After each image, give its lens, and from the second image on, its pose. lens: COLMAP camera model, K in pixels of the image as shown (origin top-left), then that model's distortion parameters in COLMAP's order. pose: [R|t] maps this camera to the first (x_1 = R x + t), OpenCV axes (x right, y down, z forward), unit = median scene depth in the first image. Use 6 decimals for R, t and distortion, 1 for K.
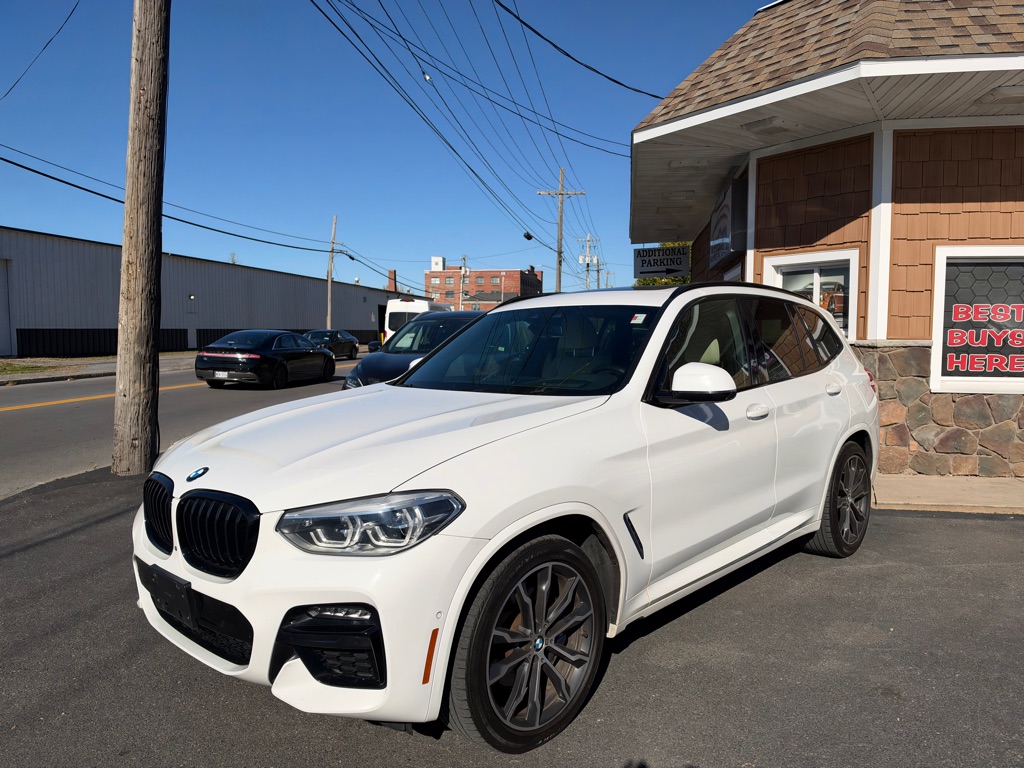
lens RADIAL K [[755.2, 0, 513.8], [0, 755.2, 390.0], [0, 0, 1]] dist [0.002472, -0.026150]
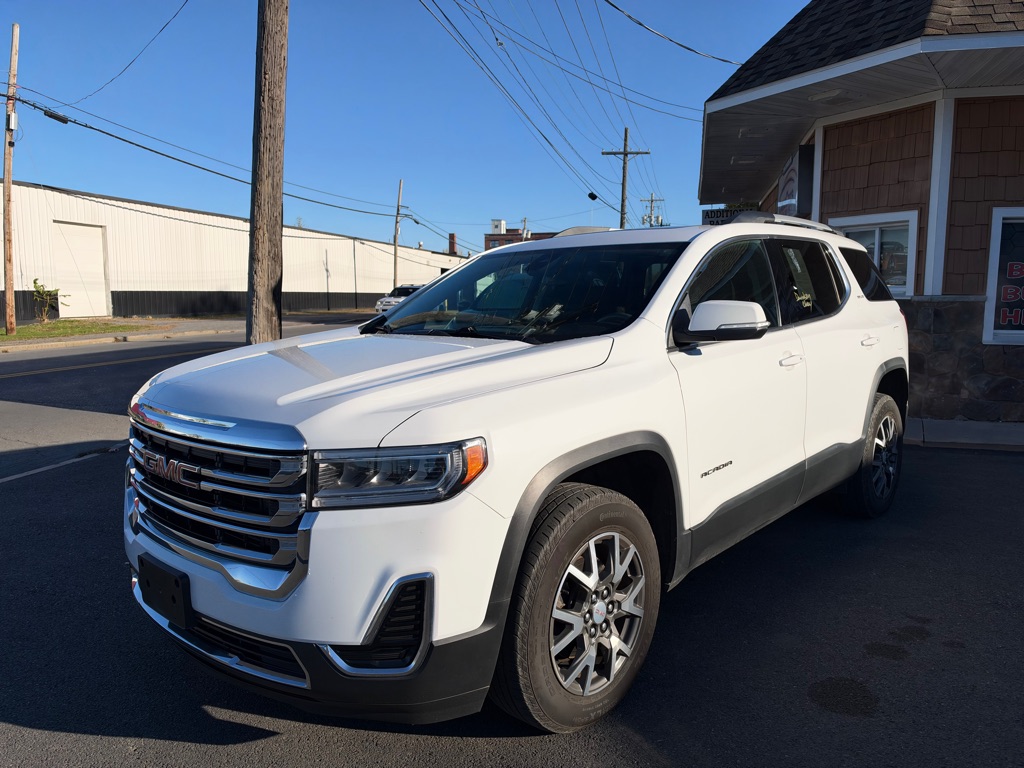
lens RADIAL K [[755.2, 0, 508.2], [0, 755.2, 388.4], [0, 0, 1]] dist [0.002472, -0.026150]
pose [[0.996493, 0.009436, -0.083137, -0.031959], [-0.005467, 0.998840, 0.047848, 0.017139], [0.083492, -0.047226, 0.995389, -0.123922]]
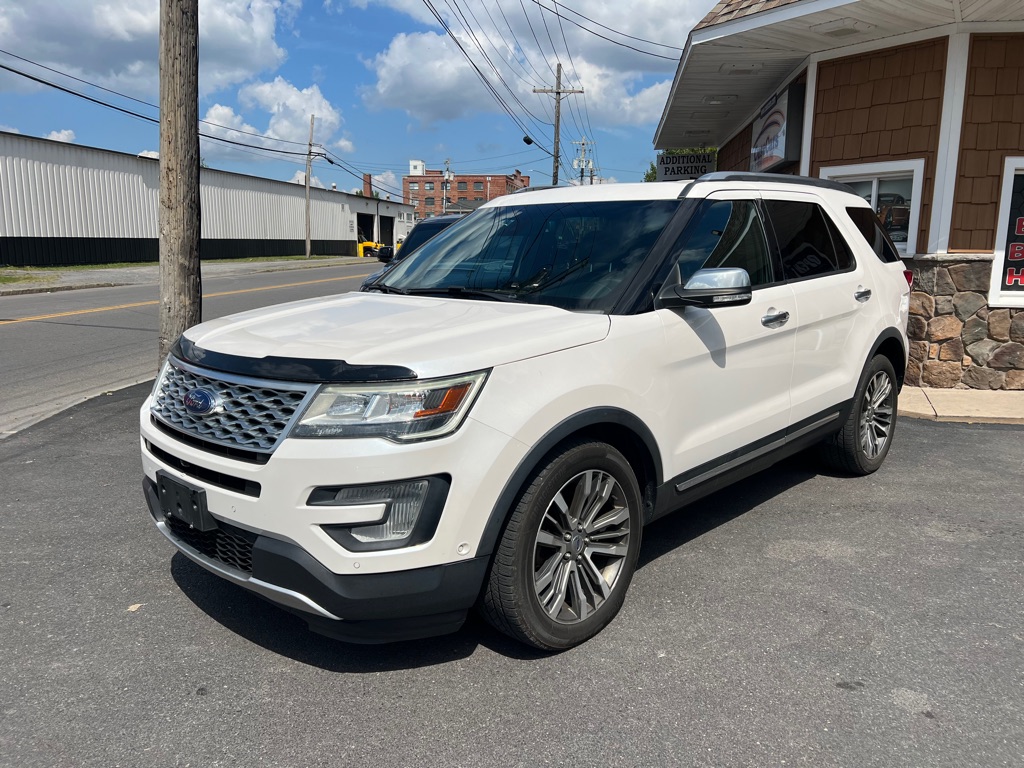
lens RADIAL K [[786.7, 0, 510.0], [0, 786.7, 388.1], [0, 0, 1]] dist [0.042764, -0.052361]
pose [[0.999808, 0.000878, 0.019561, -0.095447], [-0.002948, 0.994355, 0.106061, 0.000294], [-0.019358, -0.106099, 0.994167, -0.041771]]
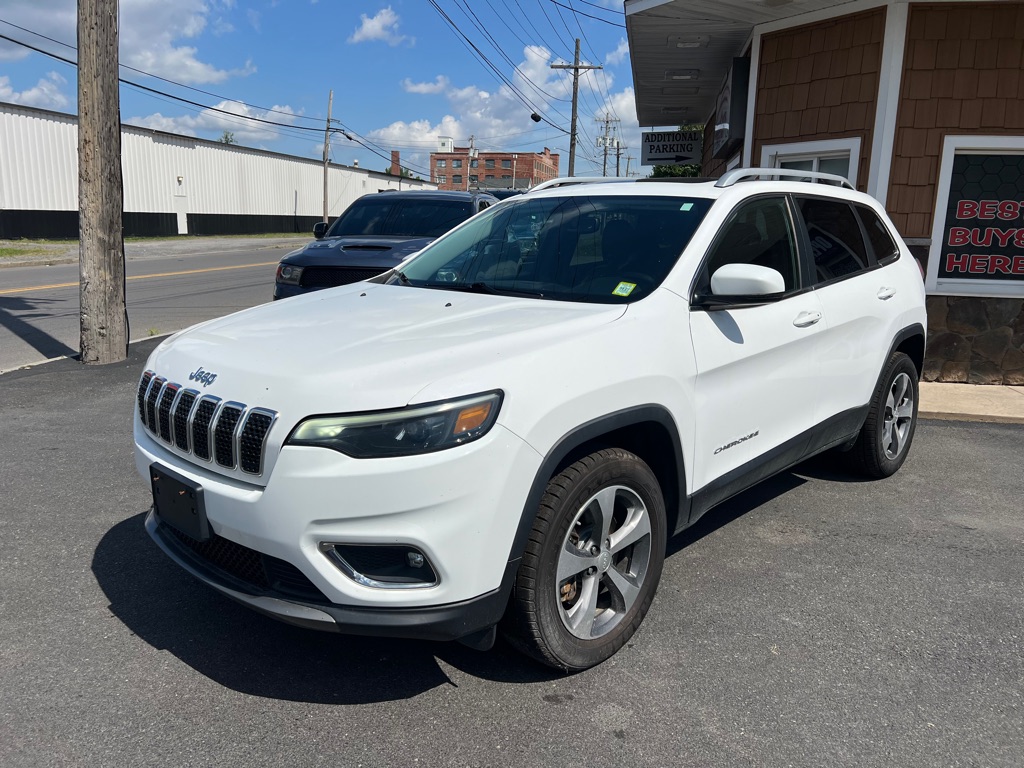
lens RADIAL K [[786.7, 0, 509.4], [0, 786.7, 389.5], [0, 0, 1]] dist [0.042764, -0.052361]
pose [[0.999637, 0.020250, -0.017782, 0.045645], [-0.017694, 0.990866, 0.133686, -0.002604], [0.020326, -0.133323, 0.990864, -0.018173]]
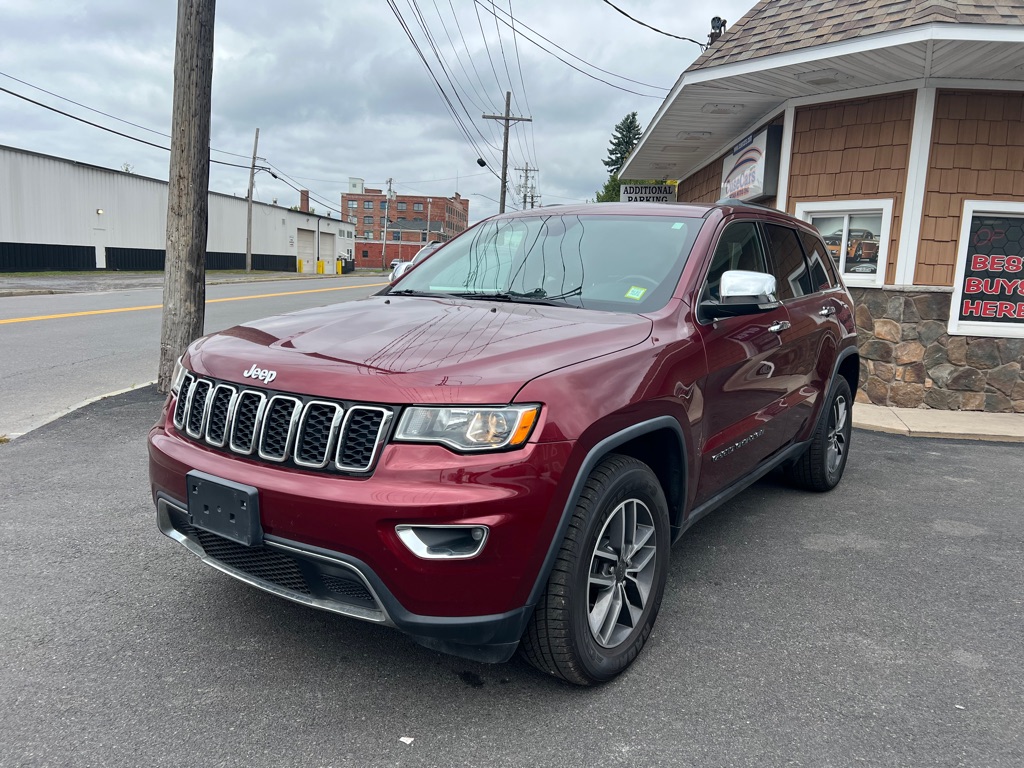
lens RADIAL K [[786.7, 0, 515.1], [0, 786.7, 384.4], [0, 0, 1]] dist [0.042764, -0.052361]
pose [[0.993556, 0.022246, 0.111139, -0.189689], [-0.030379, 0.996939, 0.072036, 0.010710], [-0.109196, -0.074949, 0.991191, -0.078601]]
